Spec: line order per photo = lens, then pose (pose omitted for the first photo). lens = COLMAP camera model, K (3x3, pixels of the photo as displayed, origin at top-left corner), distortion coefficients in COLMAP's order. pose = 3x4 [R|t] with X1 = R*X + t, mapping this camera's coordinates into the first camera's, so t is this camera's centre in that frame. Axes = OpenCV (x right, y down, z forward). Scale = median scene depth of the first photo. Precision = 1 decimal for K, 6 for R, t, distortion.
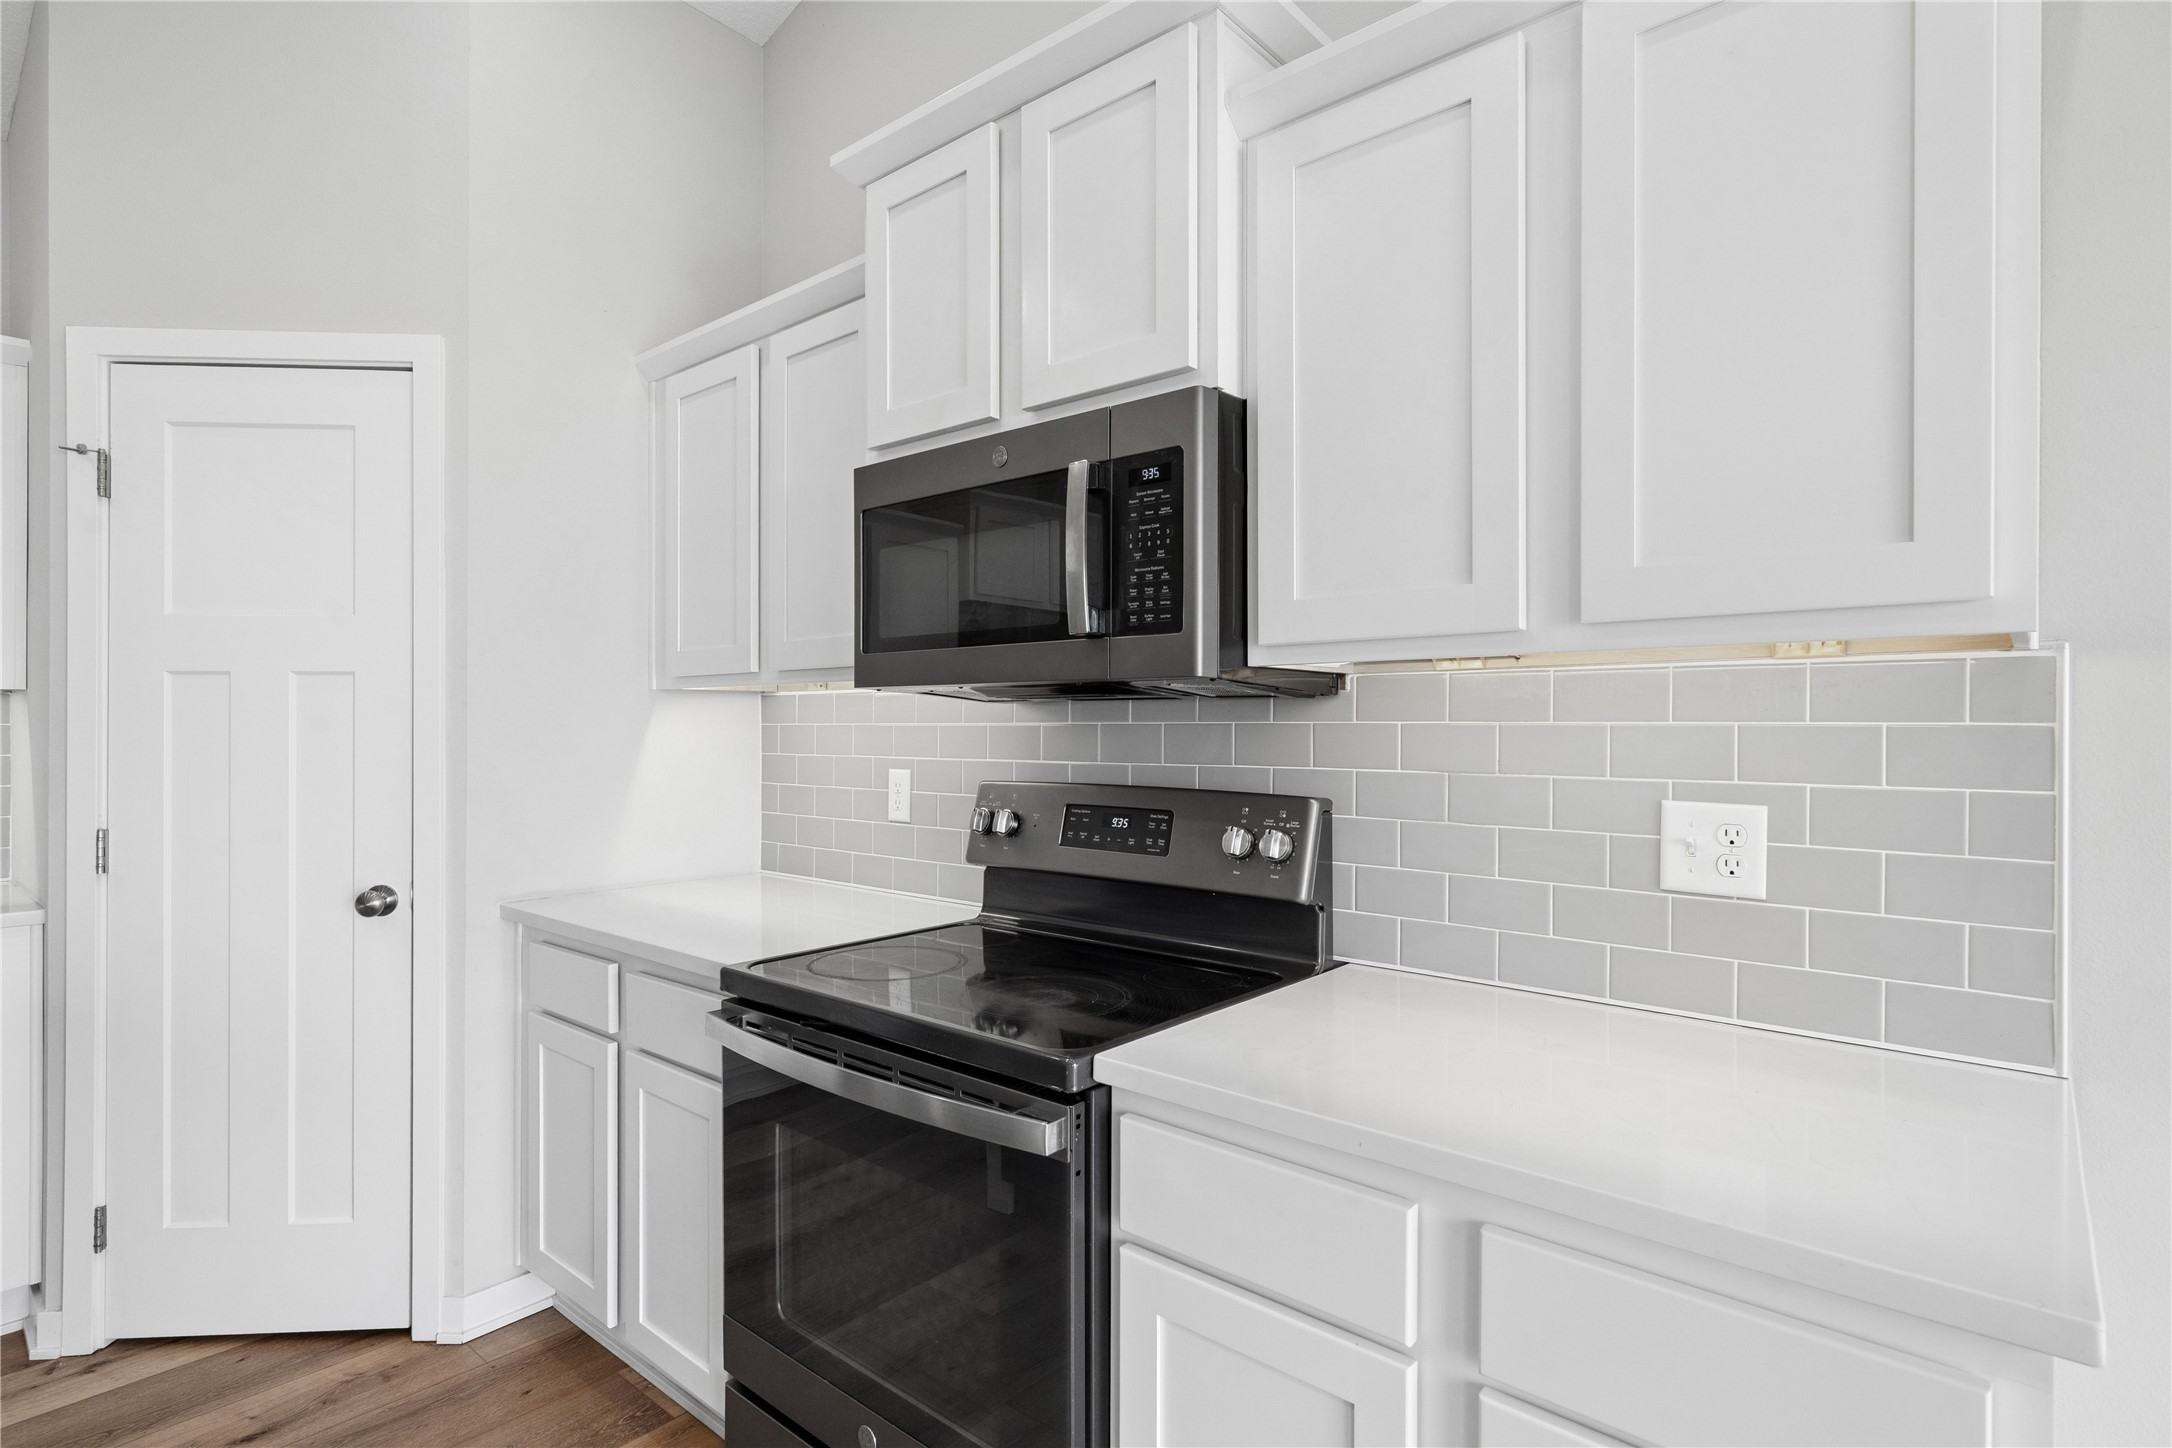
lens RADIAL K [[1099.7, 0, 1068.7], [0, 1099.7, 725.9], [0, 0, 1]] dist [0.006554, 0.000737]
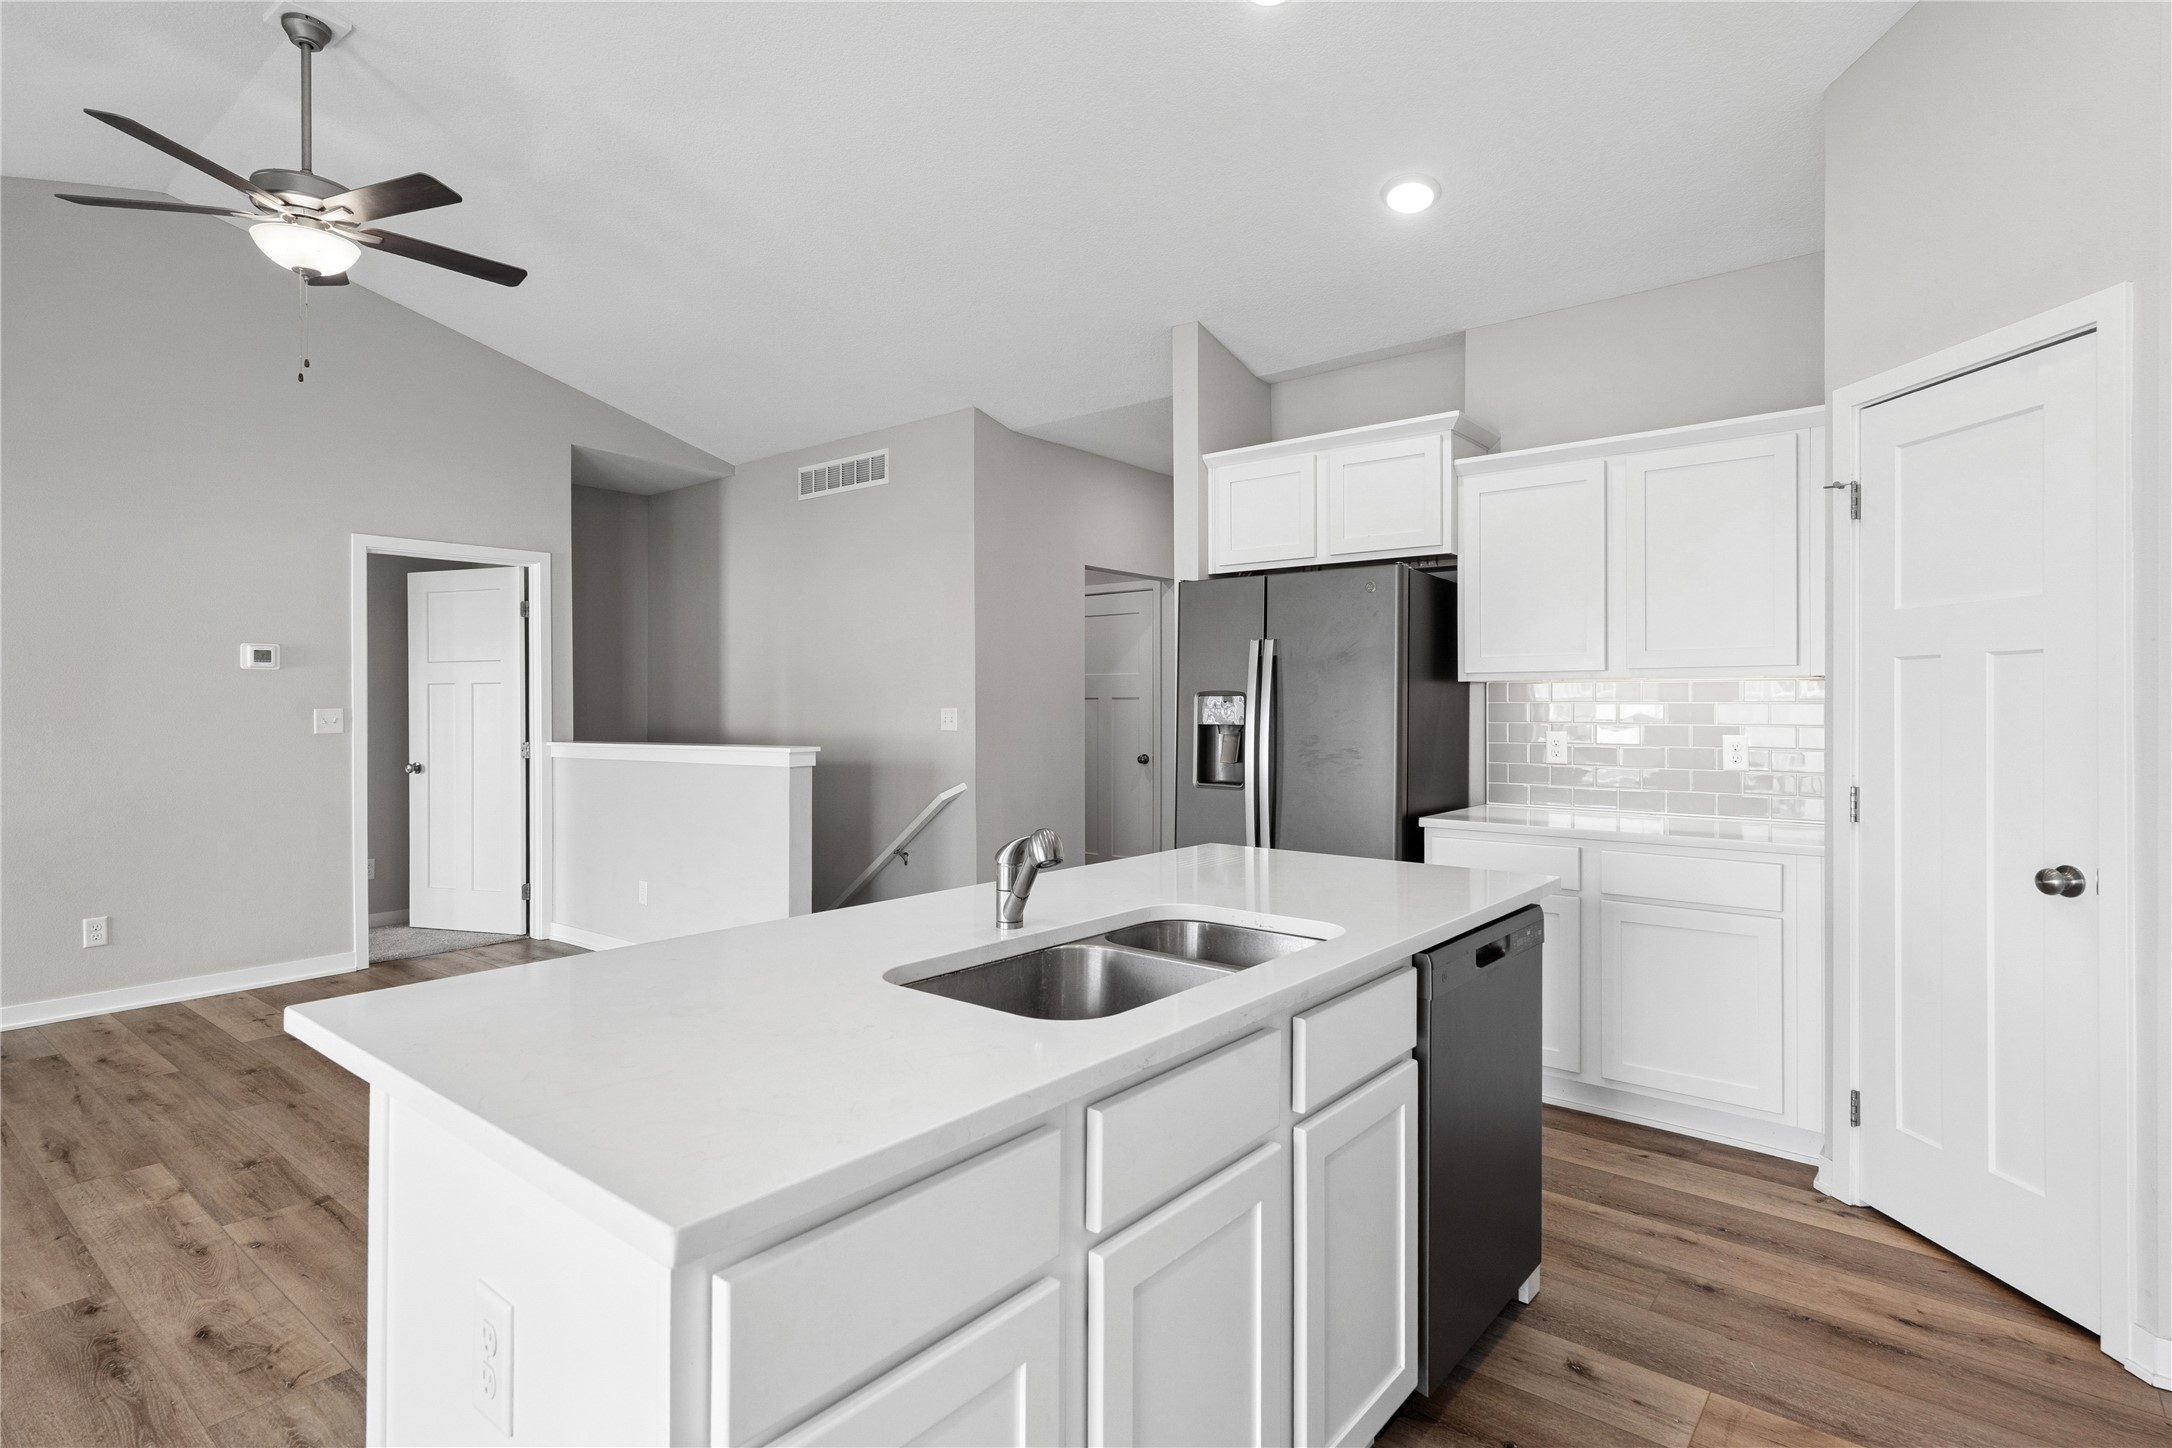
lens RADIAL K [[1099.7, 0, 1084.5], [0, 1099.7, 704.1], [0, 0, 1]] dist [0.006554, 0.000737]
pose [[0.027500, -0.001964, -0.999620, 0.438713], [0.001206, 0.999997, -0.001931, 0.001869], [0.999621, -0.001152, 0.027502, 0.129643]]
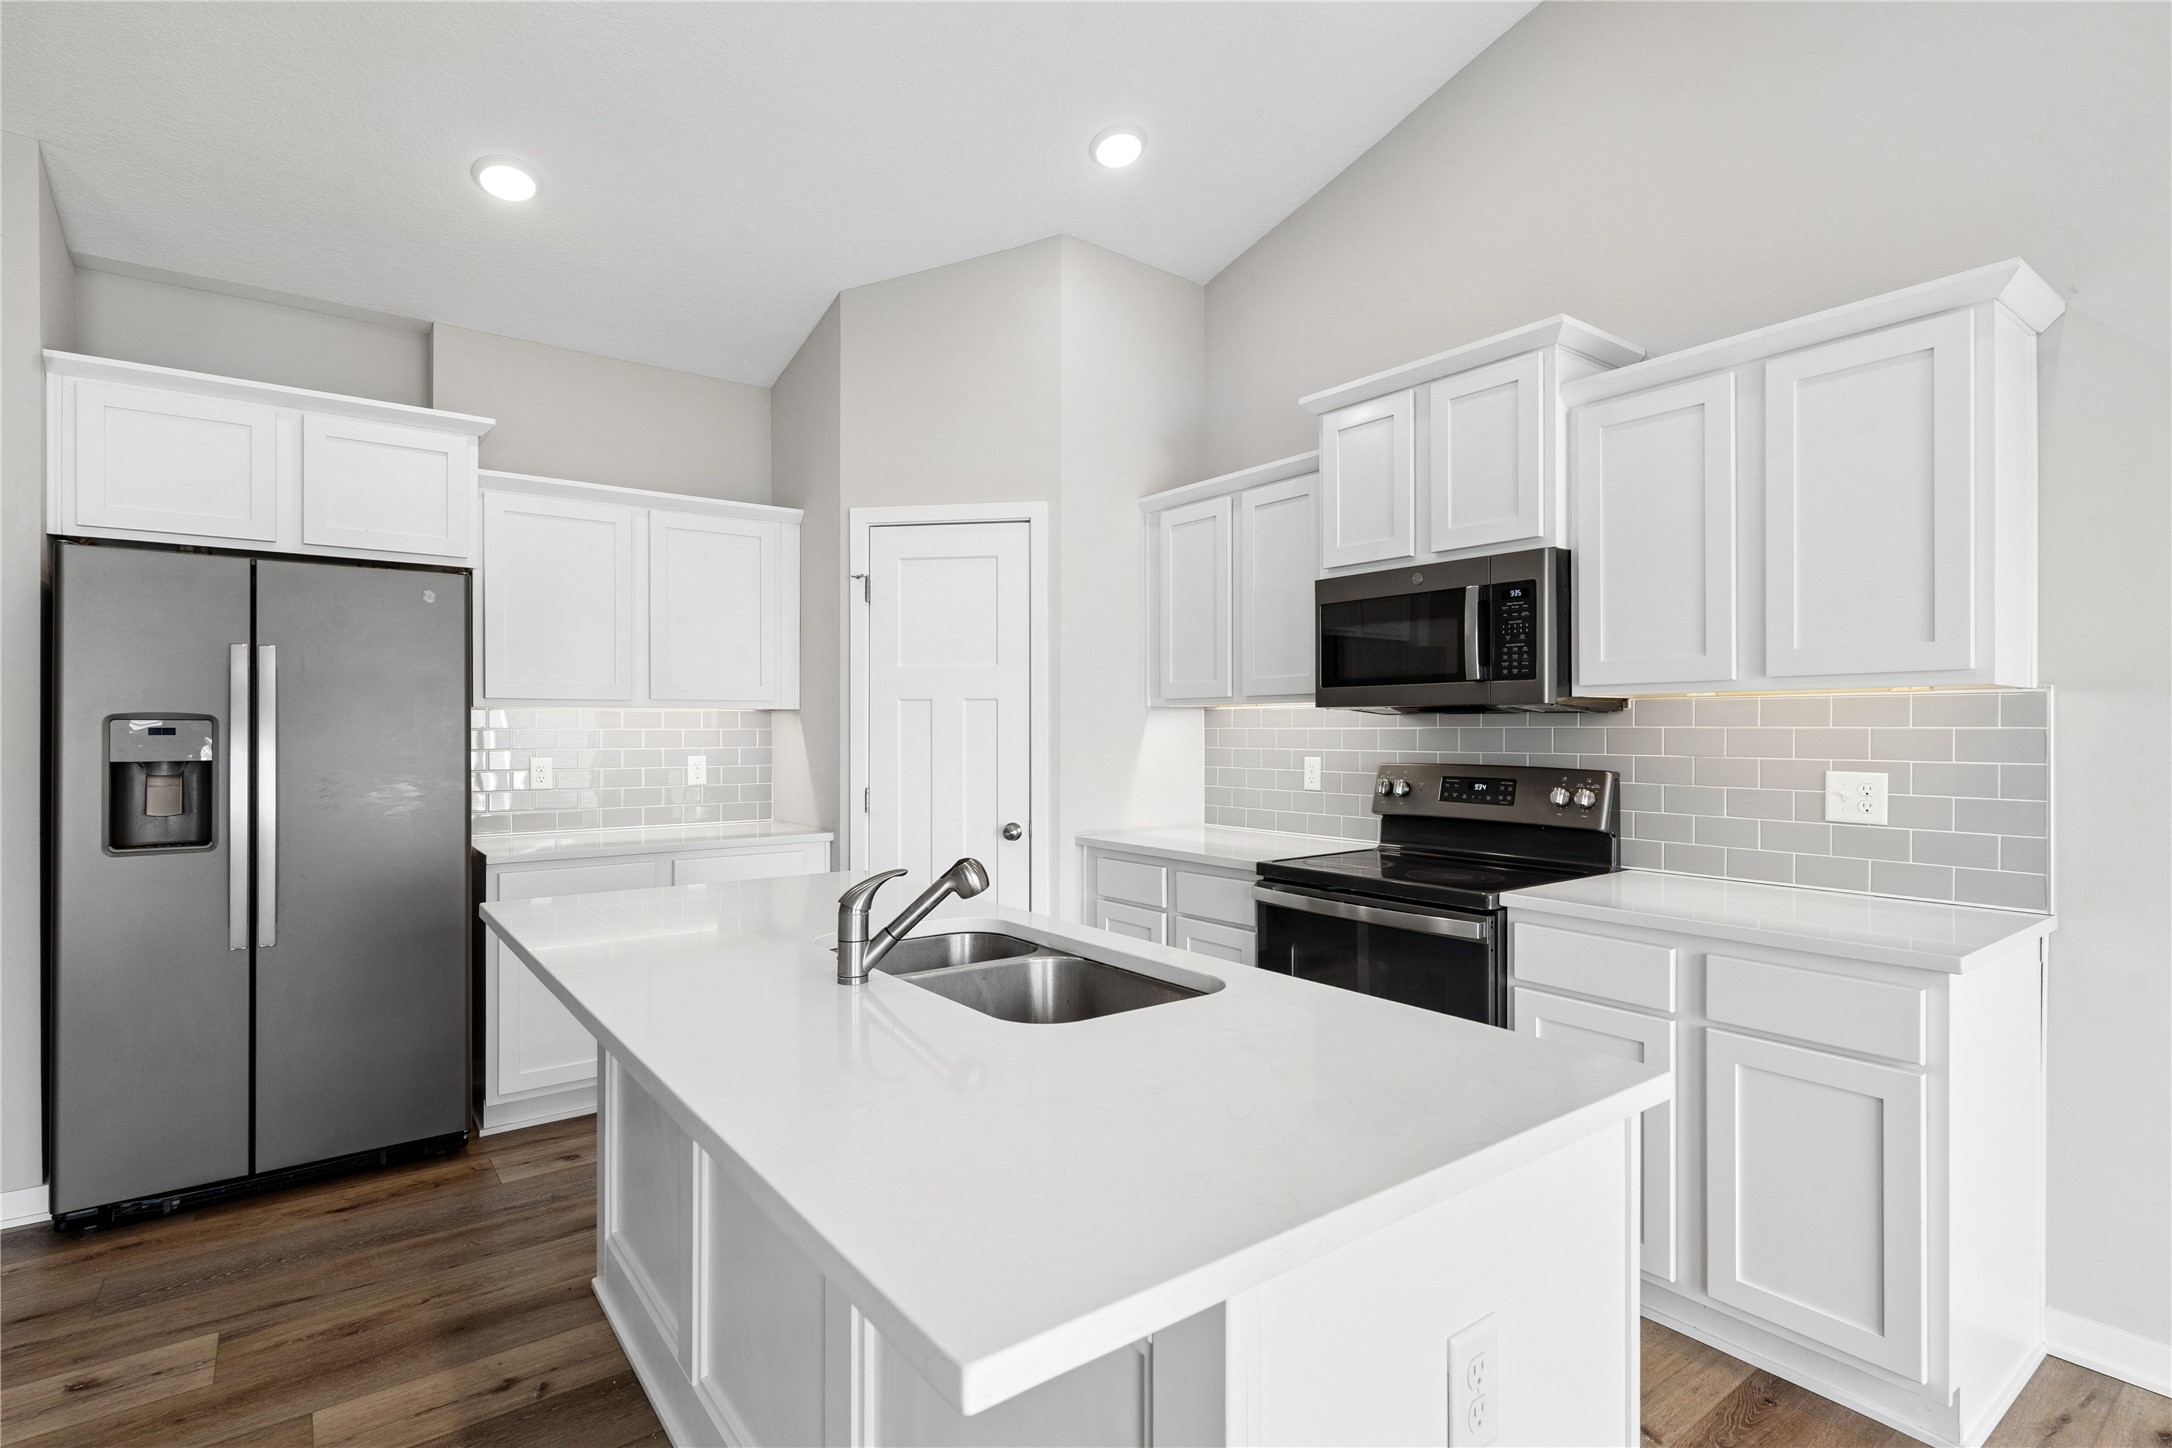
lens RADIAL K [[1044.3, 0, 1082.4], [0, 1044.3, 730.8], [0, 0, 1]] dist [0.003561, 0.001412]
pose [[0.978763, -0.002339, -0.204983, -0.239780], [0.002976, 0.999992, 0.002800, -0.004420], [0.204975, -0.003351, 0.978762, -0.745326]]
